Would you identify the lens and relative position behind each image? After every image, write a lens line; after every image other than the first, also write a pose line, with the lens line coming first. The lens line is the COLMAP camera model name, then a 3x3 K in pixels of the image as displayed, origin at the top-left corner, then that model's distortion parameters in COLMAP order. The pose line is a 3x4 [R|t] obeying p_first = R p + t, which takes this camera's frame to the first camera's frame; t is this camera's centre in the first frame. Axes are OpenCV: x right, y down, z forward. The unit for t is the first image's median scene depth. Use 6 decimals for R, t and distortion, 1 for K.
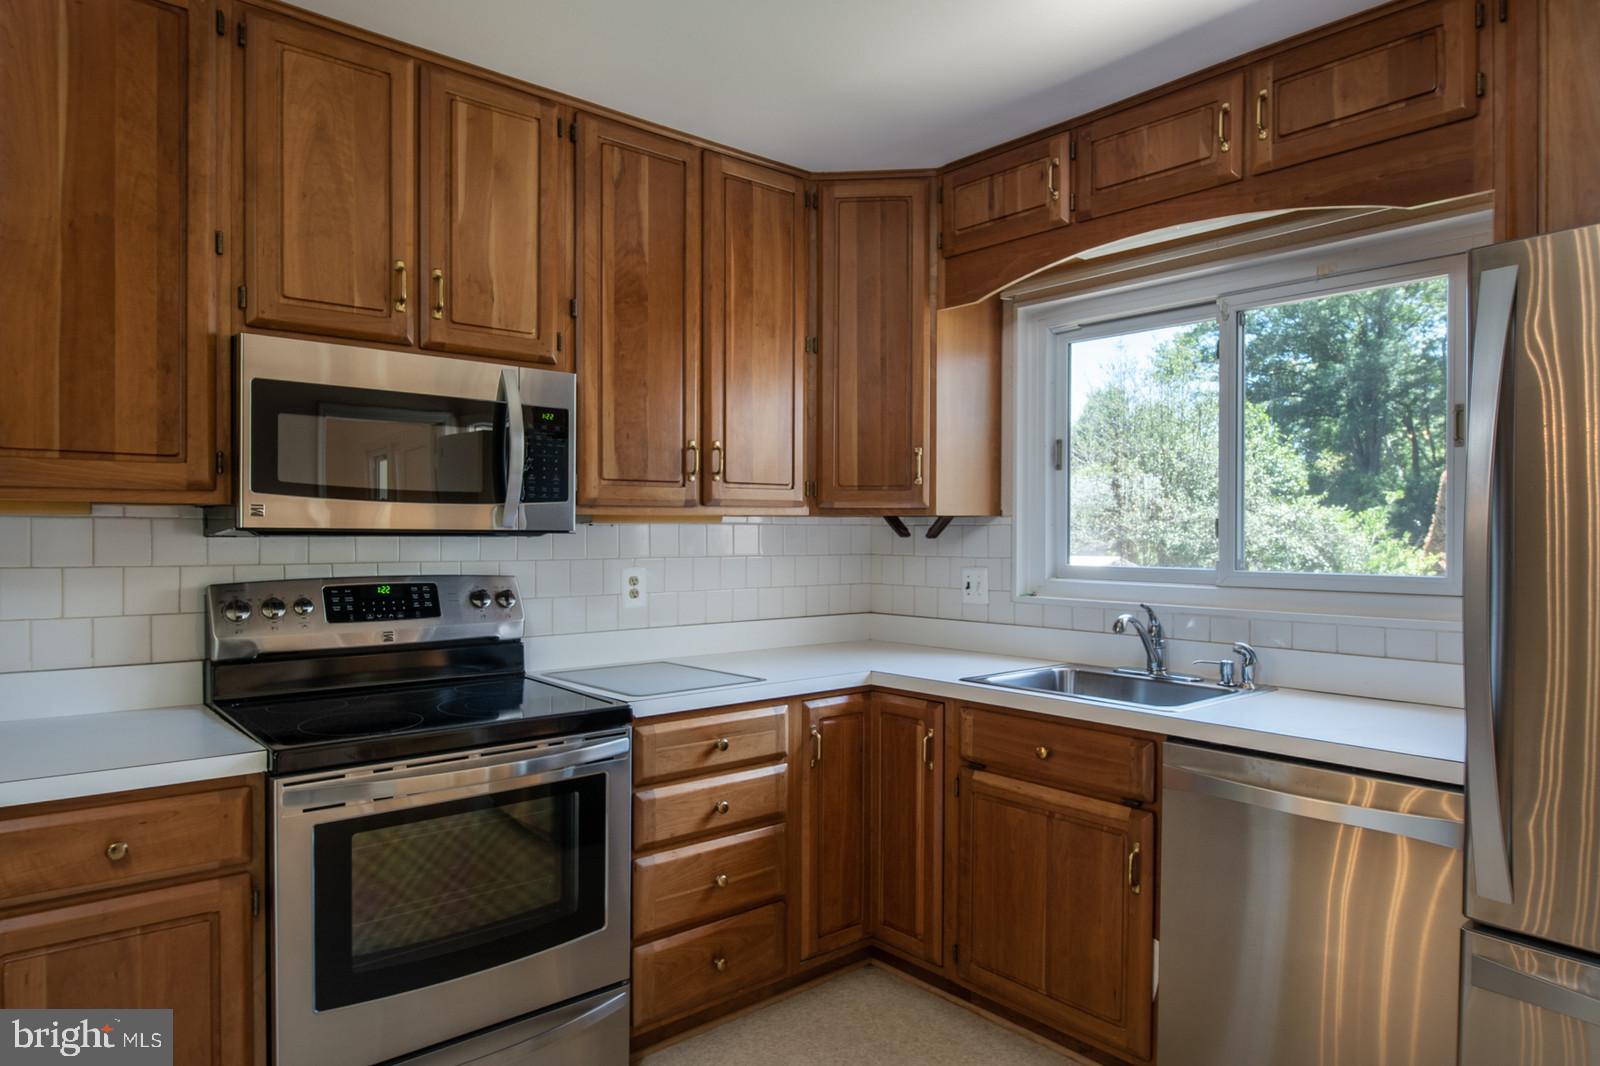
lens RADIAL K [[986.8, 0, 799.8], [0, 986.8, 544.6], [0, 0, 1]] dist [-0.004968, -0.003730]
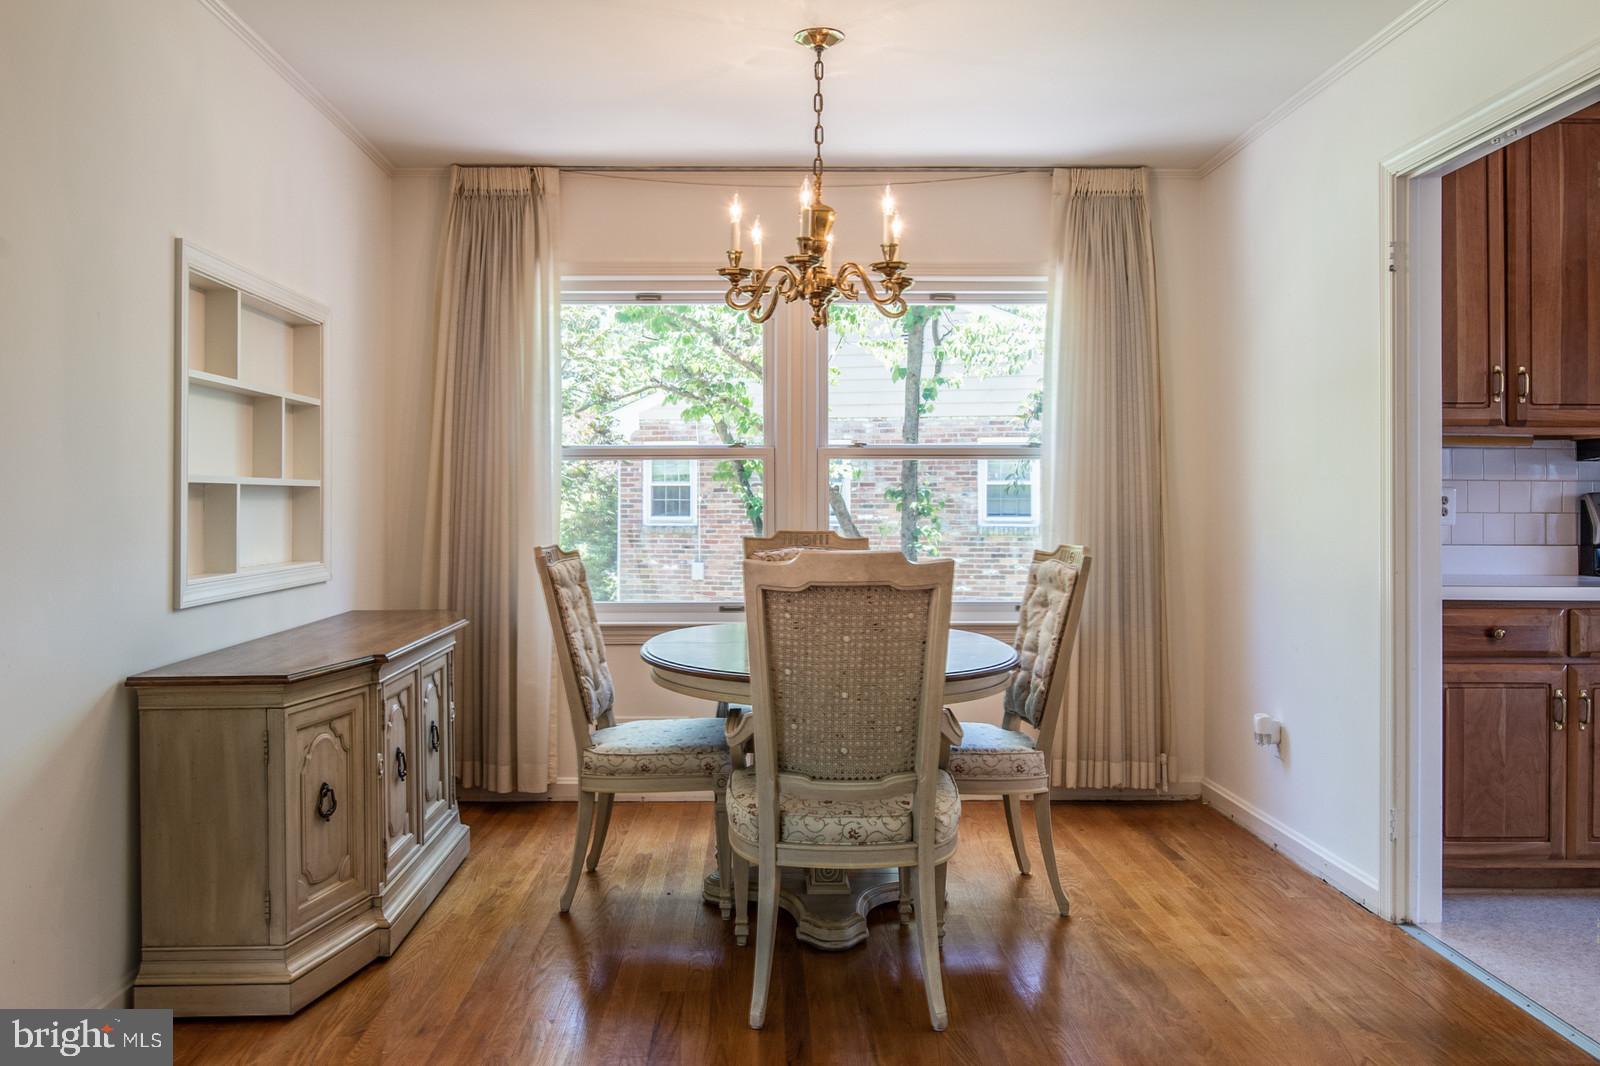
lens RADIAL K [[1197.3, 0, 748.4], [0, 1197.3, 497.9], [0, 0, 1]] dist [-0.072682, 0.070043]
pose [[0.757921, -0.010436, -0.652263, -0.354034], [-0.002688, 0.999814, -0.019120, 0.074450], [0.652341, 0.016245, 0.757752, -1.001200]]
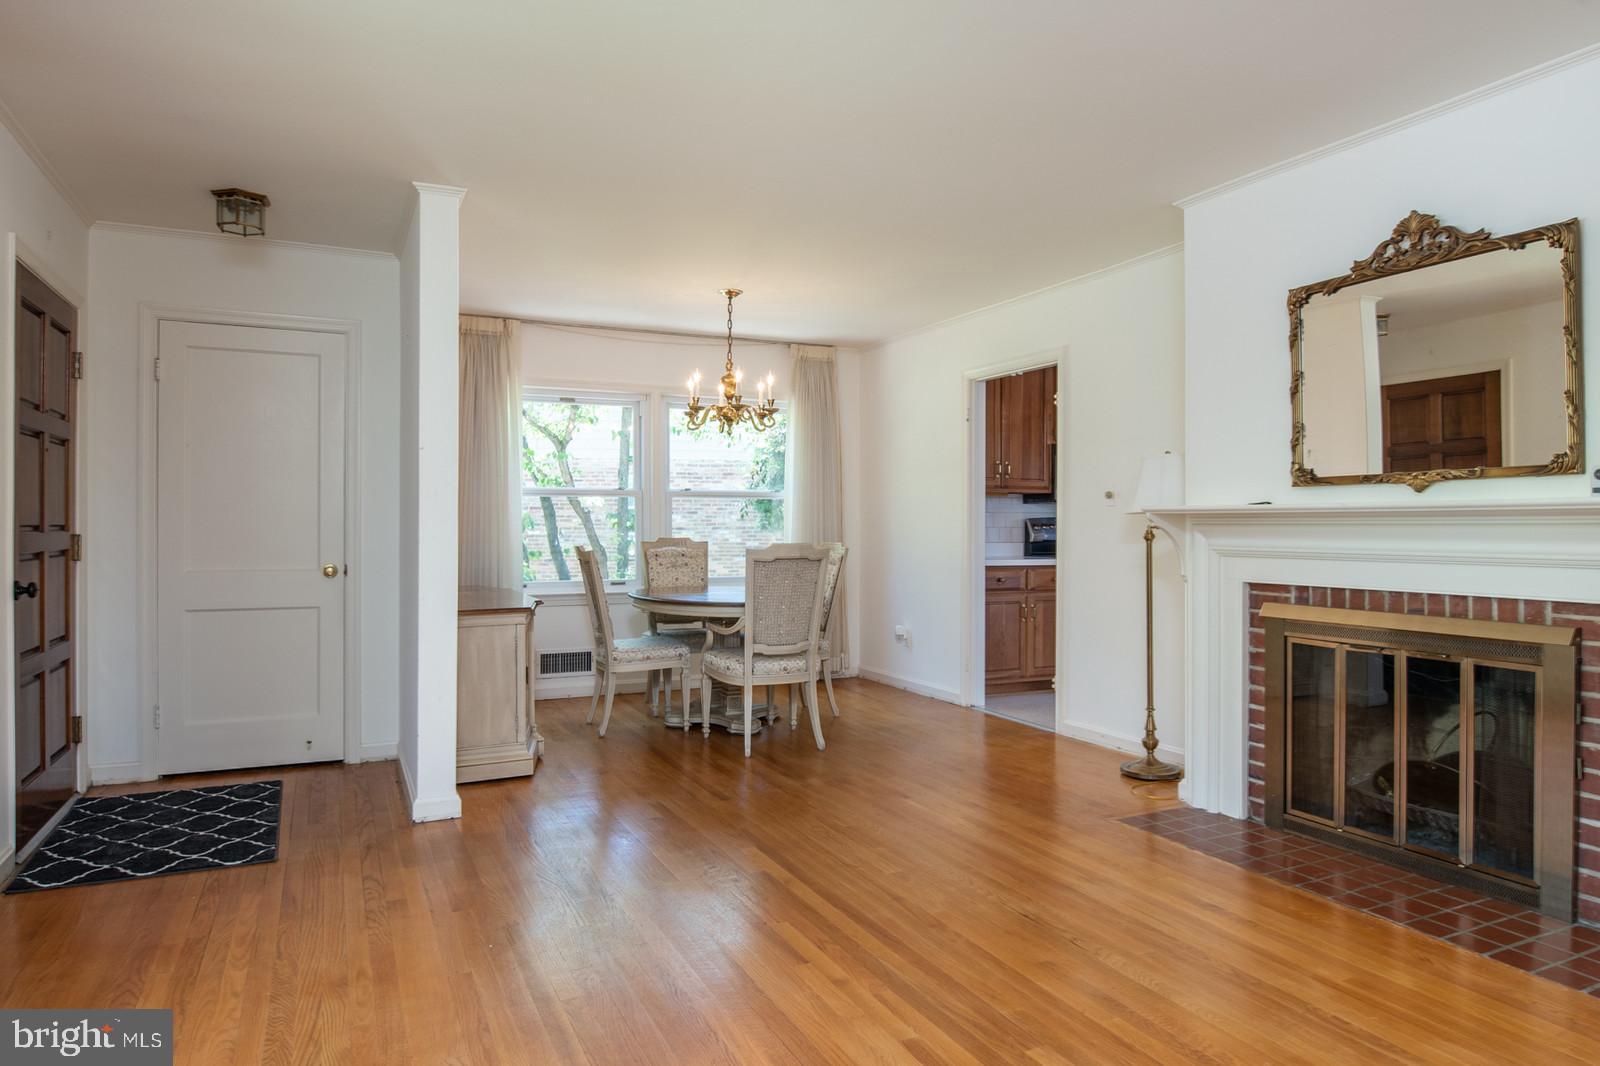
lens RADIAL K [[984.8, 0, 794.2], [0, 984.8, 528.4], [0, 0, 1]] dist [-0.006904, -0.003604]
pose [[0.965152, -0.003348, -0.261668, -0.431550], [0.001112, 0.999962, -0.008692, 0.086353], [0.261687, 0.008098, 0.965119, -2.007328]]
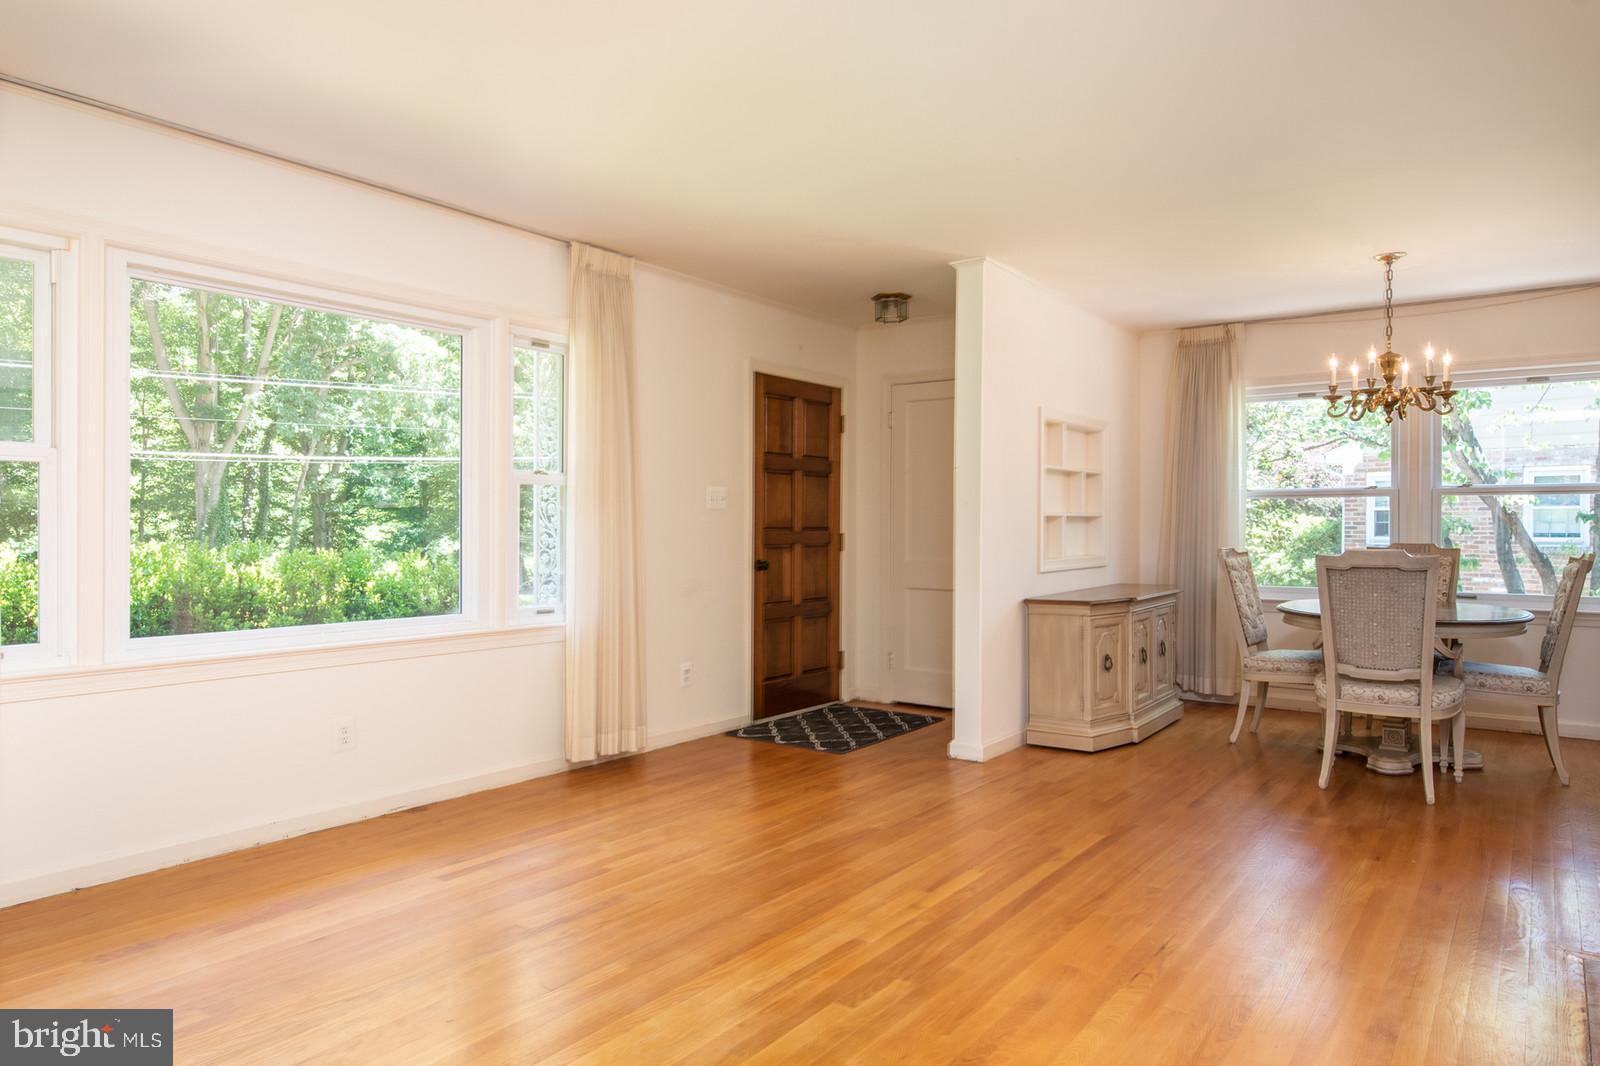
lens RADIAL K [[1016.8, 0, 776.1], [0, 1016.8, 528.7], [0, 0, 1]] dist [-0.001109, -0.002163]
pose [[0.215598, -0.003471, -0.976476, 0.467687], [-0.011580, 0.999914, -0.006111, 0.085899], [0.976413, 0.012625, 0.215540, -1.503351]]
